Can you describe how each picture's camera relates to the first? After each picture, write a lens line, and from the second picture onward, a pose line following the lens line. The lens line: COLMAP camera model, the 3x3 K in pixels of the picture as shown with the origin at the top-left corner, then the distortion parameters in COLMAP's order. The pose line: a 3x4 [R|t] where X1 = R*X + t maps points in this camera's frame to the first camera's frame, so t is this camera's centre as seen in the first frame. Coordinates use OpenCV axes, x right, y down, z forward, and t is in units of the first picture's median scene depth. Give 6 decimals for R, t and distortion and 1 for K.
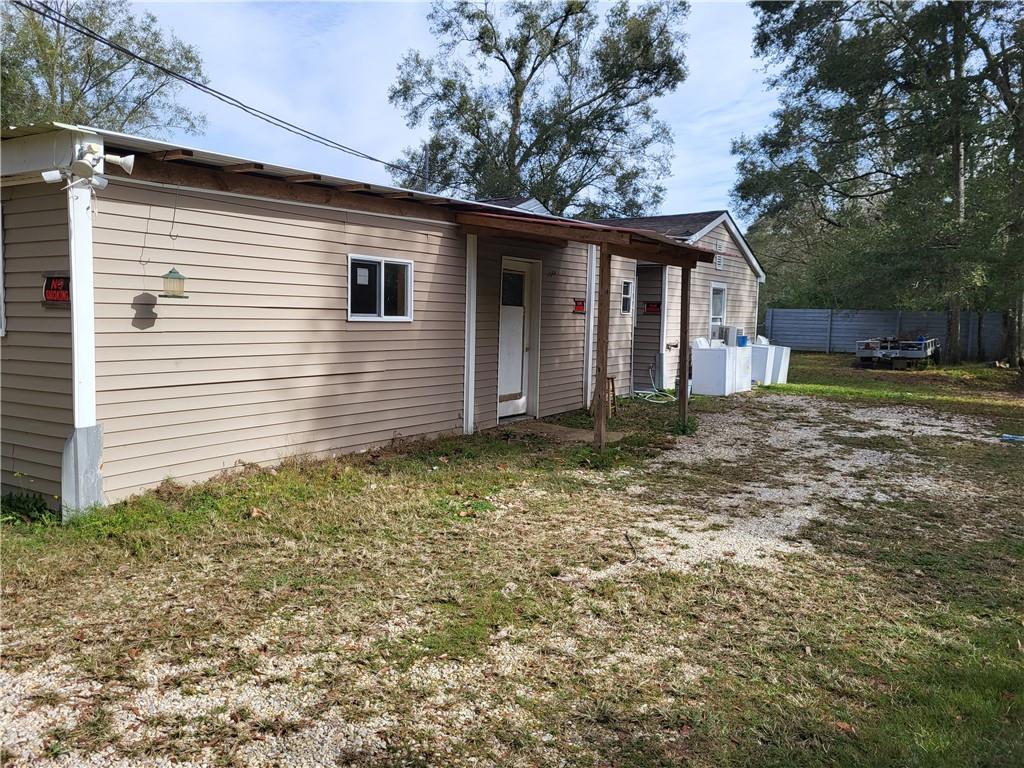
lens RADIAL K [[764.6, 0, 513.4], [0, 764.6, 369.0], [0, 0, 1]] dist [0.047463, -0.045297]
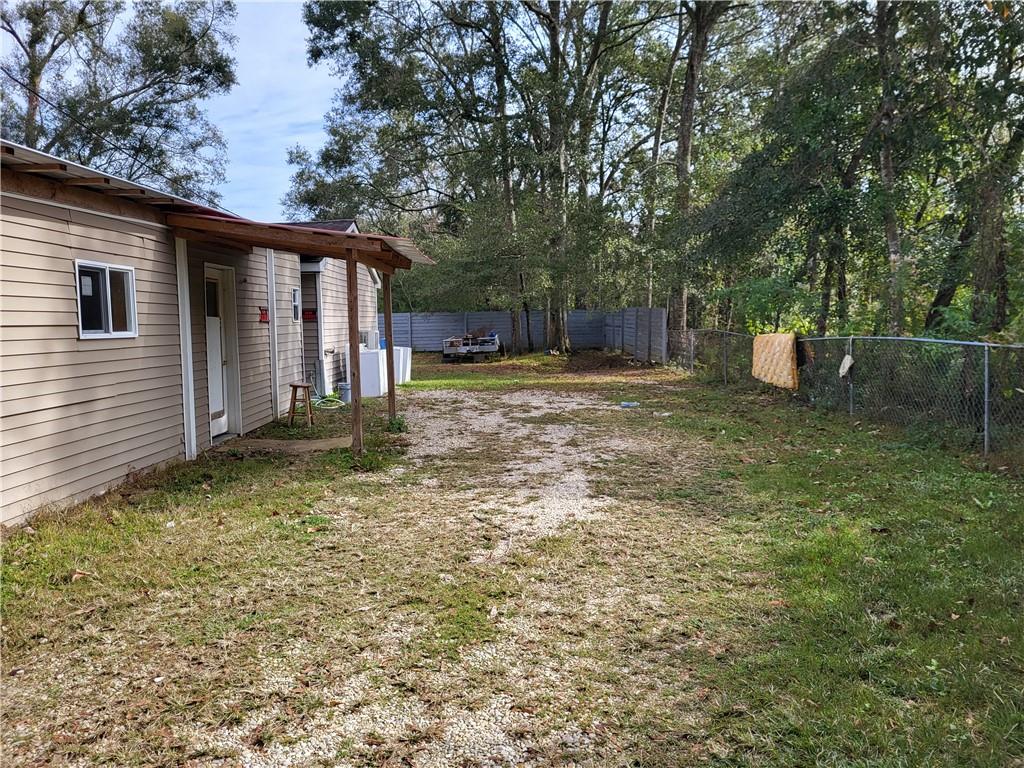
lens RADIAL K [[764.6, 0, 513.4], [0, 764.6, 369.0], [0, 0, 1]] dist [0.047463, -0.045297]
pose [[0.839337, -0.075167, 0.538389, -0.263130], [0.080808, 0.996643, 0.013168, -0.003089], [-0.537572, 0.032454, 0.842593, 0.033484]]
